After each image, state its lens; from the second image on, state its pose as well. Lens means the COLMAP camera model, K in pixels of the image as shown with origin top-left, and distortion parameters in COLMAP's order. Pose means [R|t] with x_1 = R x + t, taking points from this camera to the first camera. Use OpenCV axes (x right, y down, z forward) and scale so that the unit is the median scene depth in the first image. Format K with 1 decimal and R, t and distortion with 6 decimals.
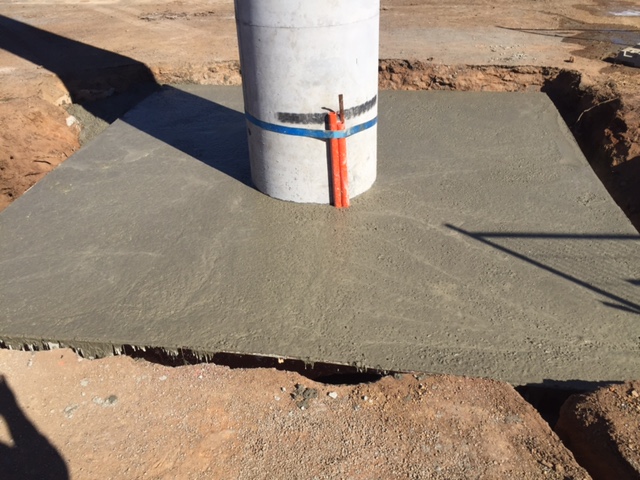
lens RADIAL K [[565.0, 0, 311.8], [0, 565.0, 241.8], [0, 0, 1]] dist [0.106074, -0.141983]
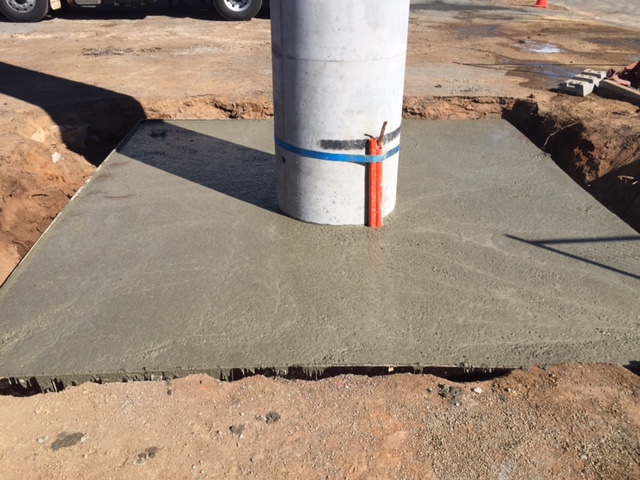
lens RADIAL K [[565.0, 0, 311.8], [0, 565.0, 241.8], [0, 0, 1]] dist [0.106074, -0.141983]
pose [[0.982119, -0.057255, 0.179346, -0.266712], [0.067460, 0.996401, -0.051320, 0.013039], [-0.175763, 0.062501, 0.982446, -0.018548]]
